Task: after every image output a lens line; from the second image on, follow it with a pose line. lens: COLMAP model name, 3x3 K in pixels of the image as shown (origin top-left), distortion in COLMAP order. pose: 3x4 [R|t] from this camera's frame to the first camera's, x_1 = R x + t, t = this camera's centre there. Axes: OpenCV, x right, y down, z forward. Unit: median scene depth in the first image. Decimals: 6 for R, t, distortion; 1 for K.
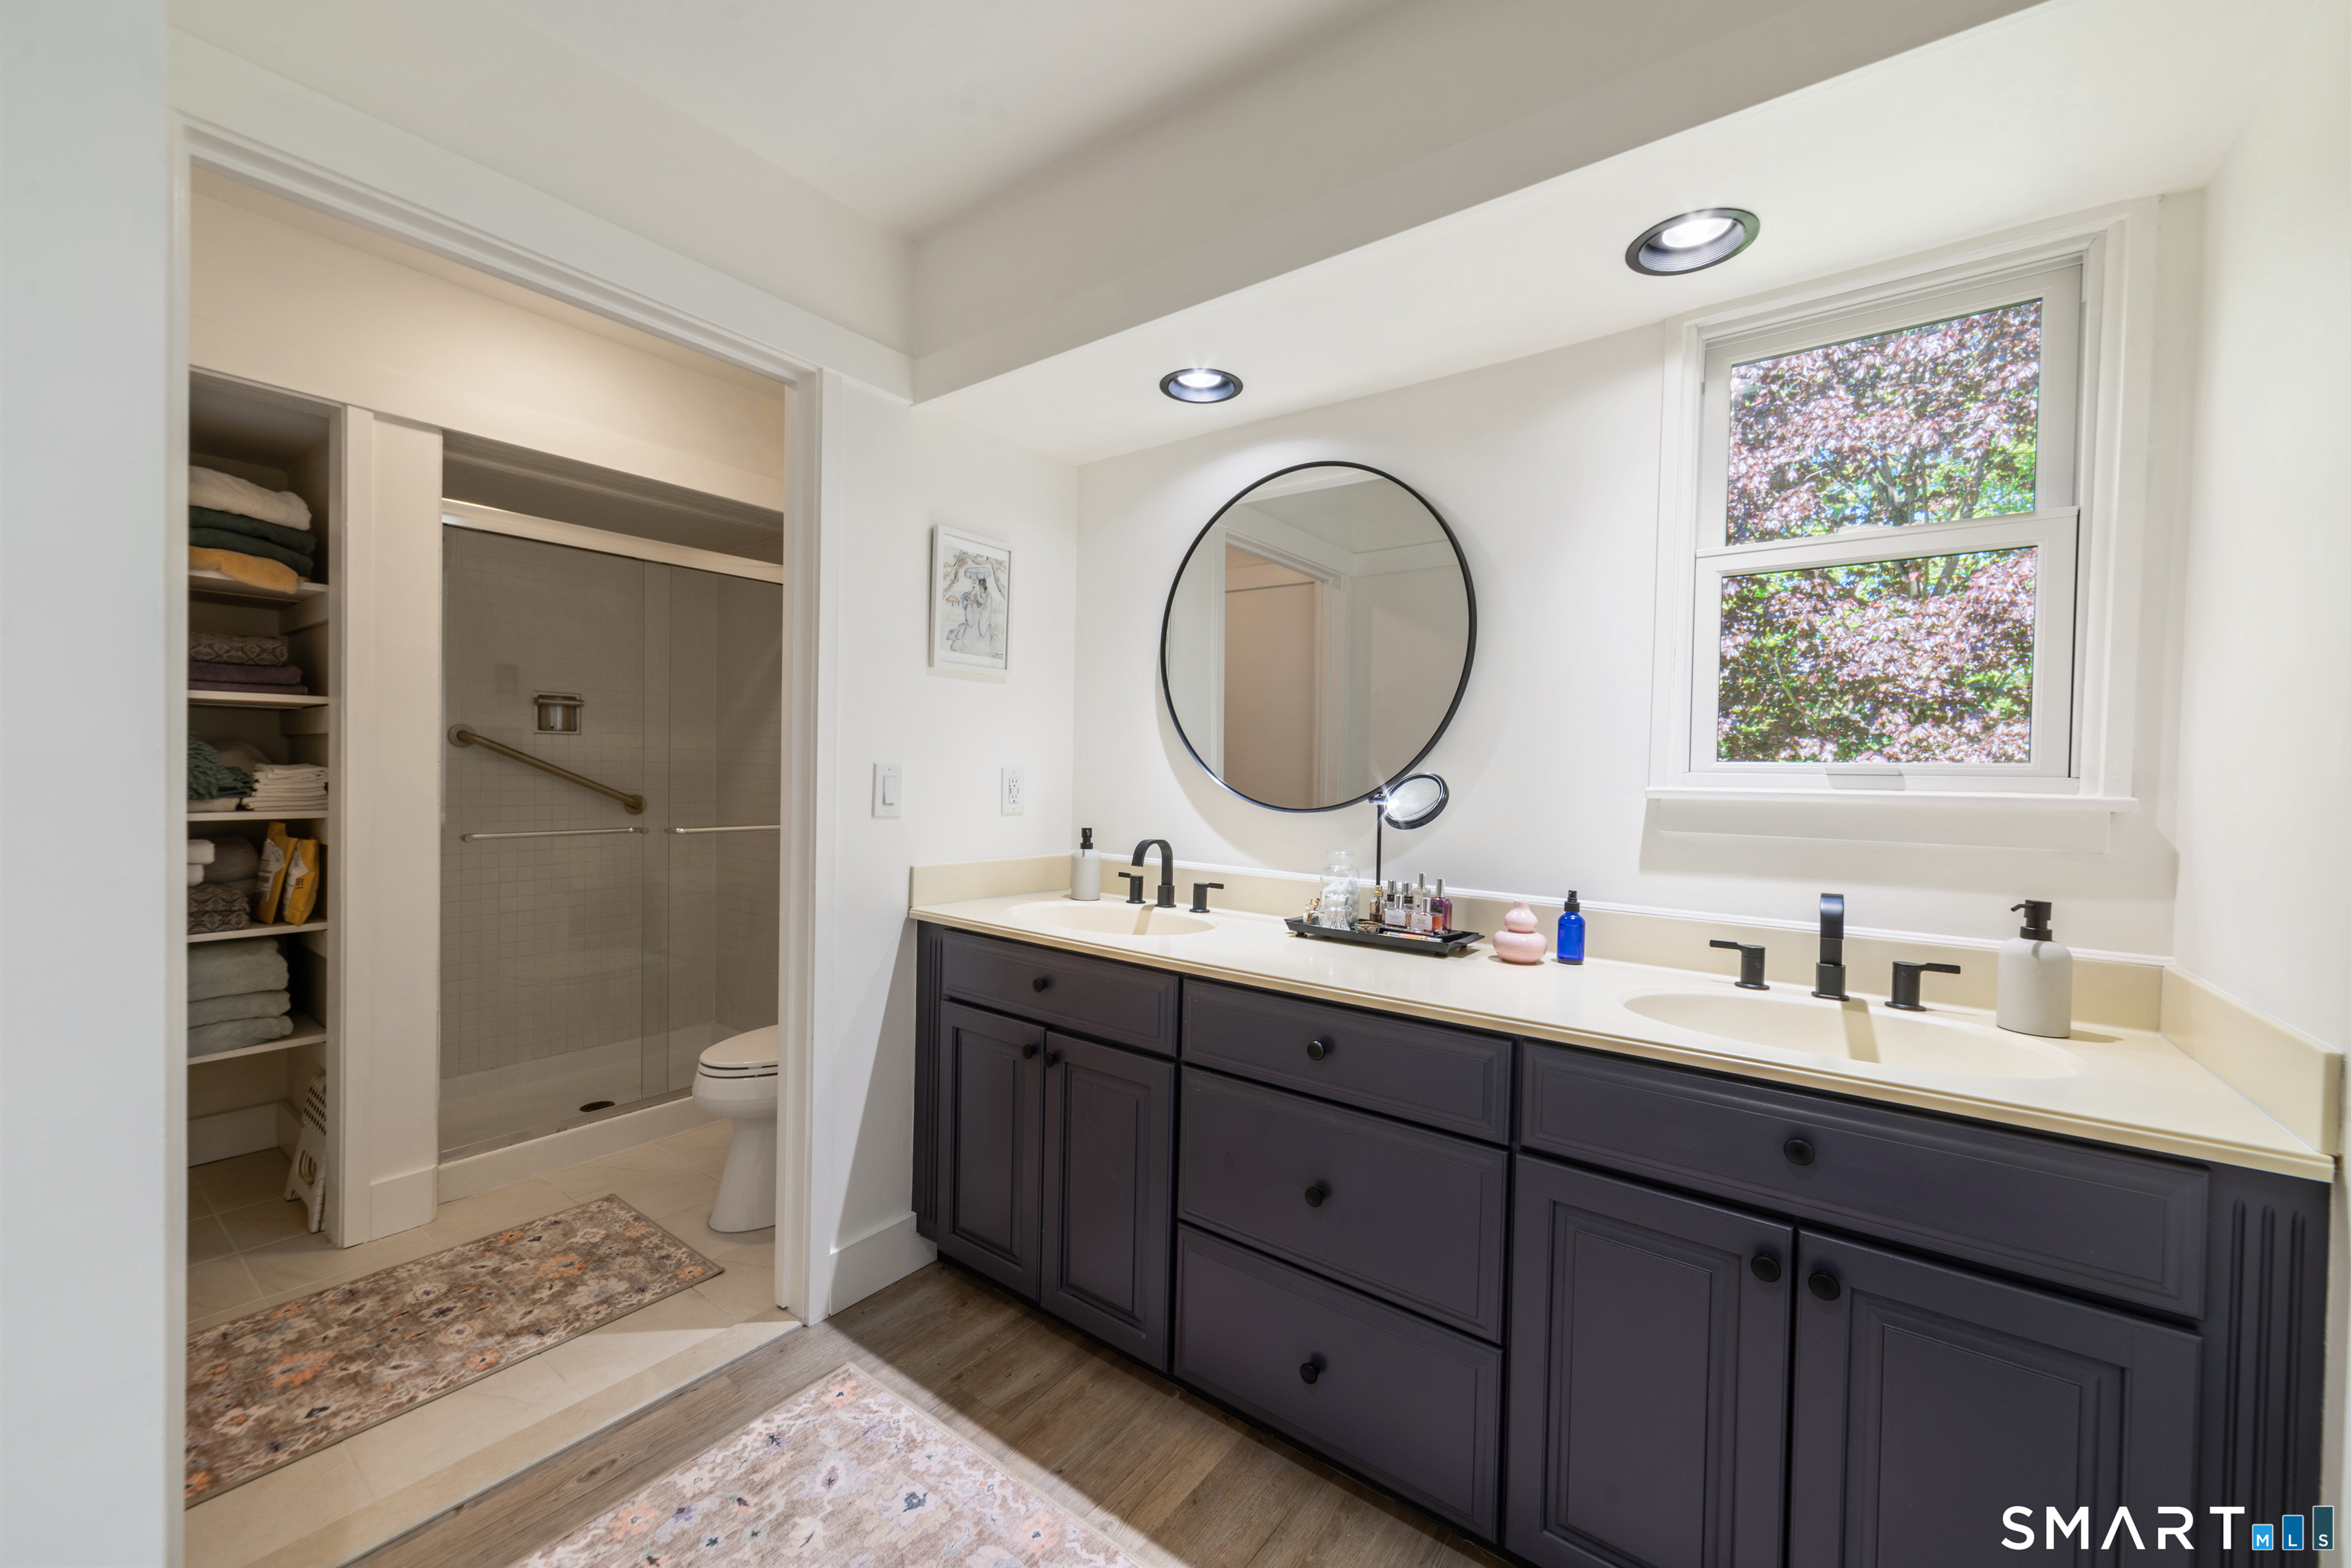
lens RADIAL K [[908.5, 0, 1184.0], [0, 908.5, 781.2], [0, 0, 1]] dist [-0.001274, 0.001174]
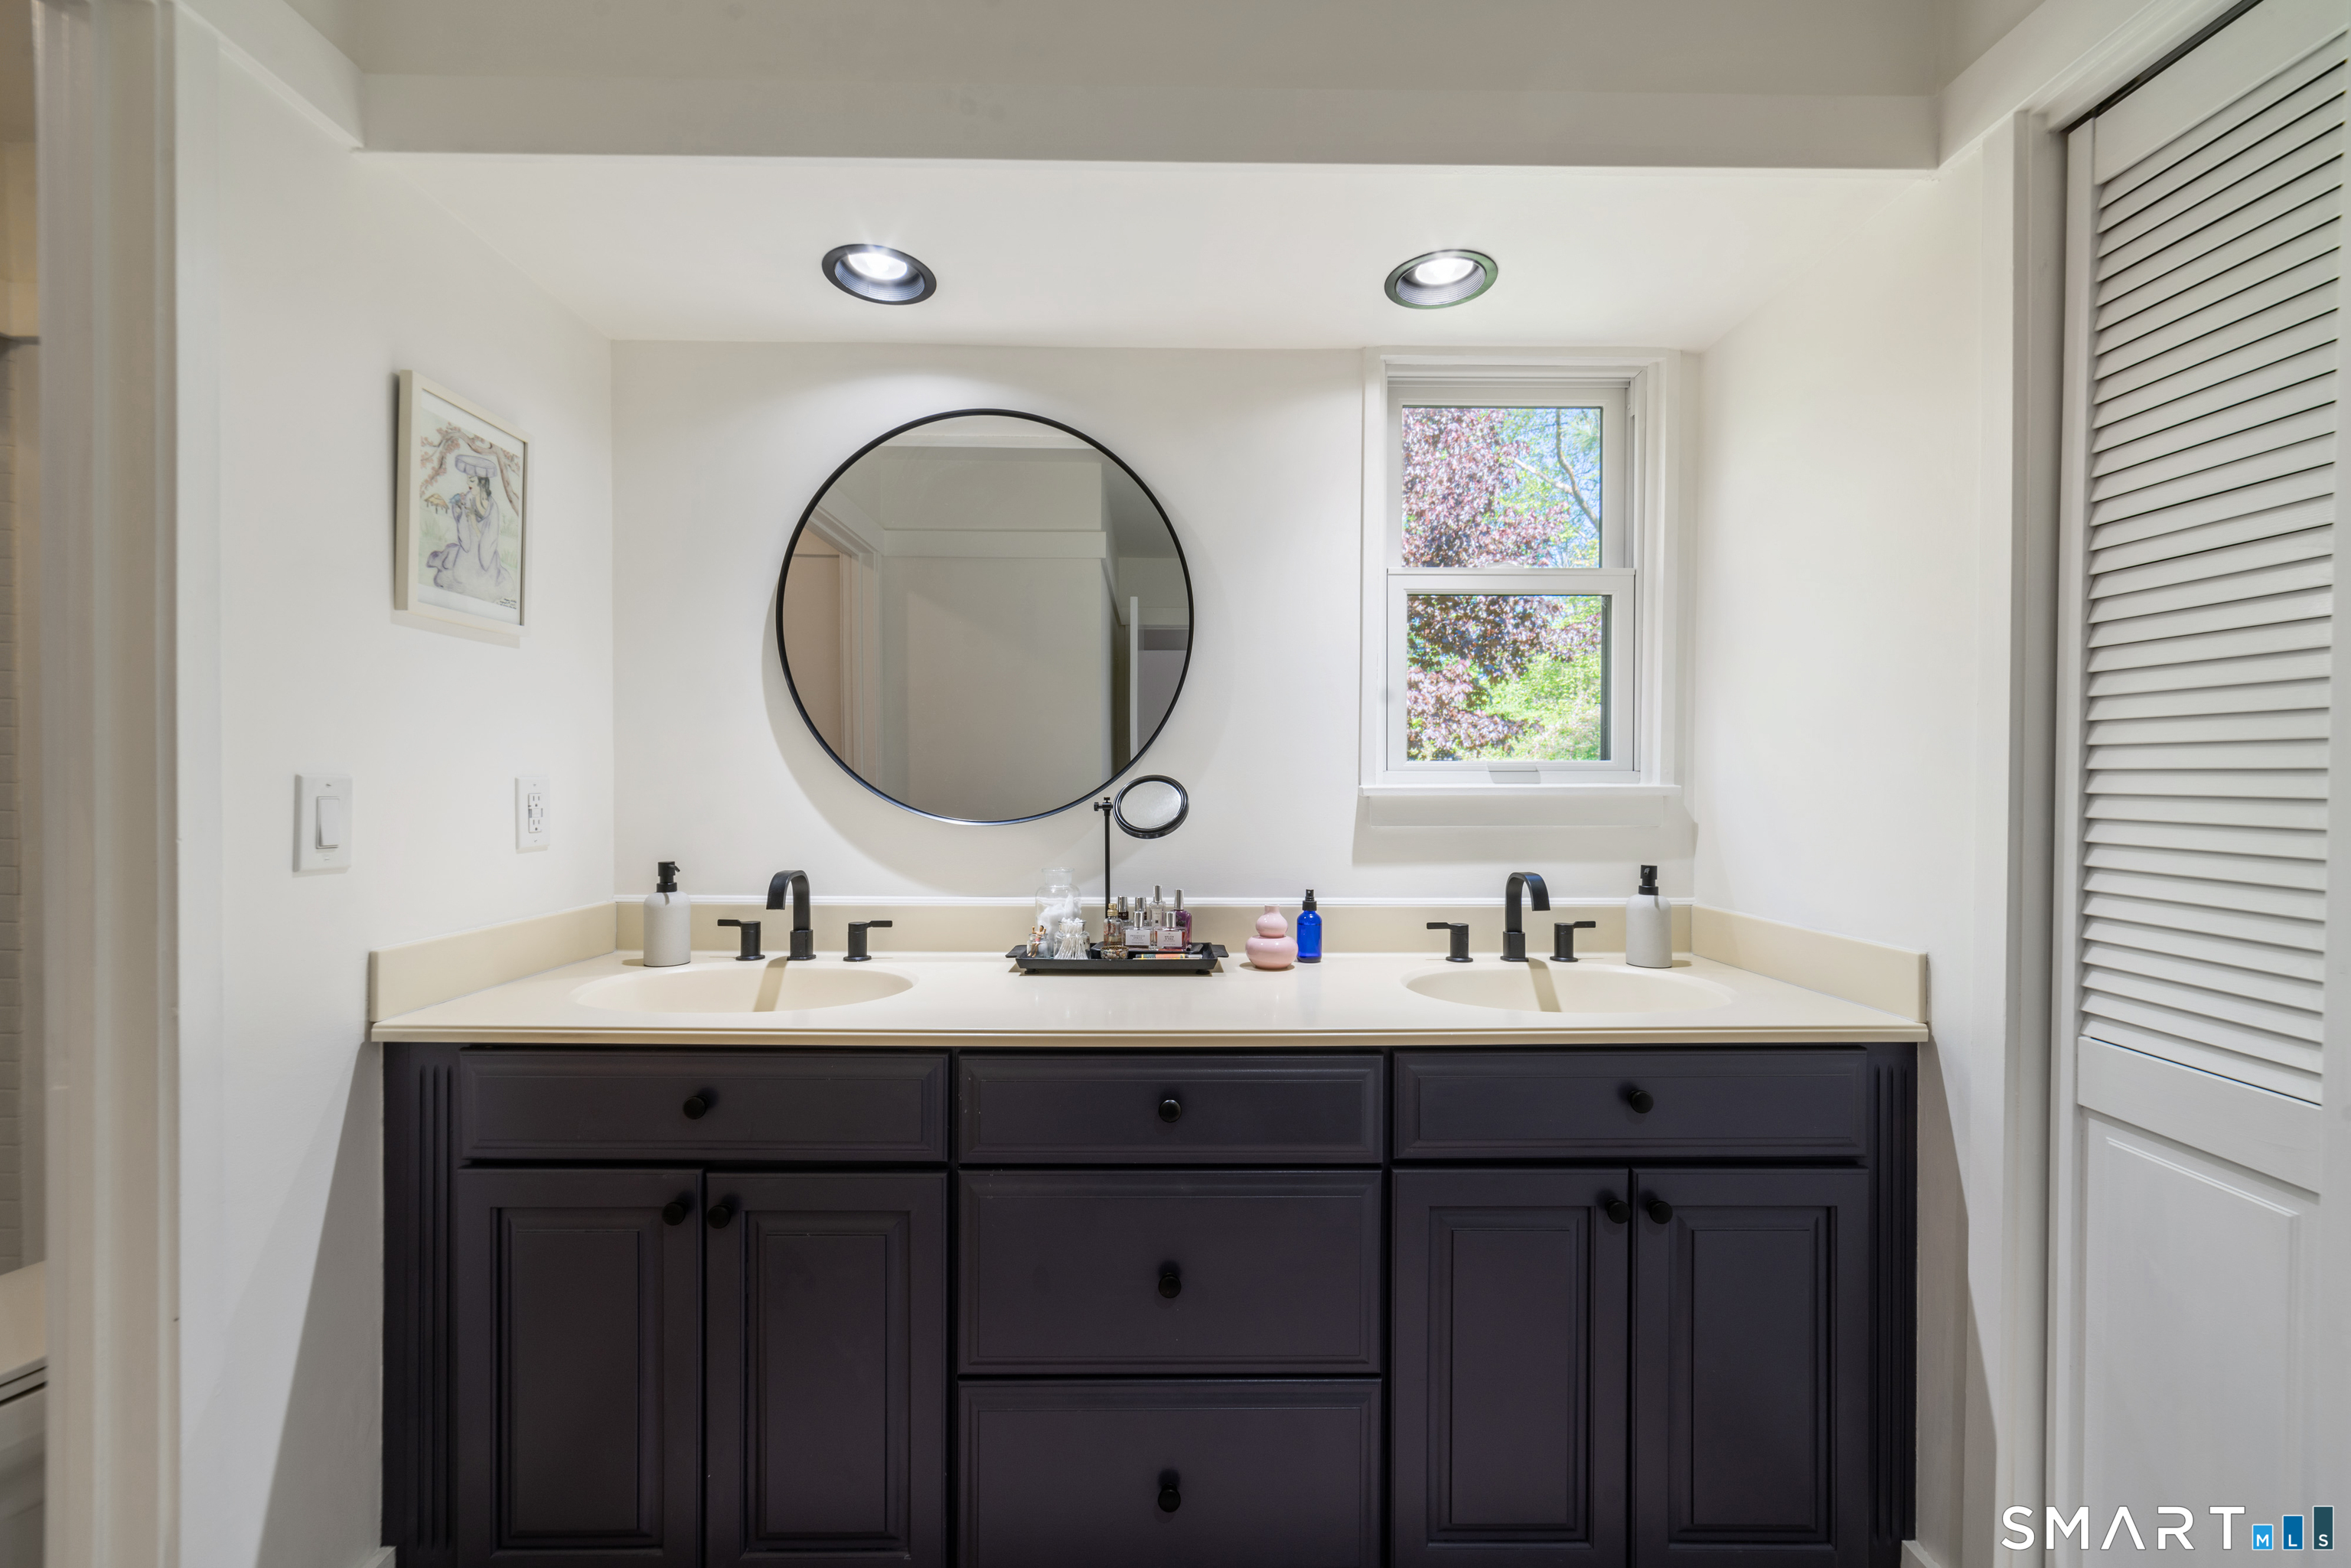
lens RADIAL K [[908.5, 0, 1179.6], [0, 908.5, 781.6], [0, 0, 1]] dist [-0.001274, 0.001174]
pose [[0.793877, -0.021064, 0.607713, -0.273186], [0.021326, 0.999749, 0.006793, -0.008494], [-0.607704, 0.007567, 0.794128, 0.258838]]
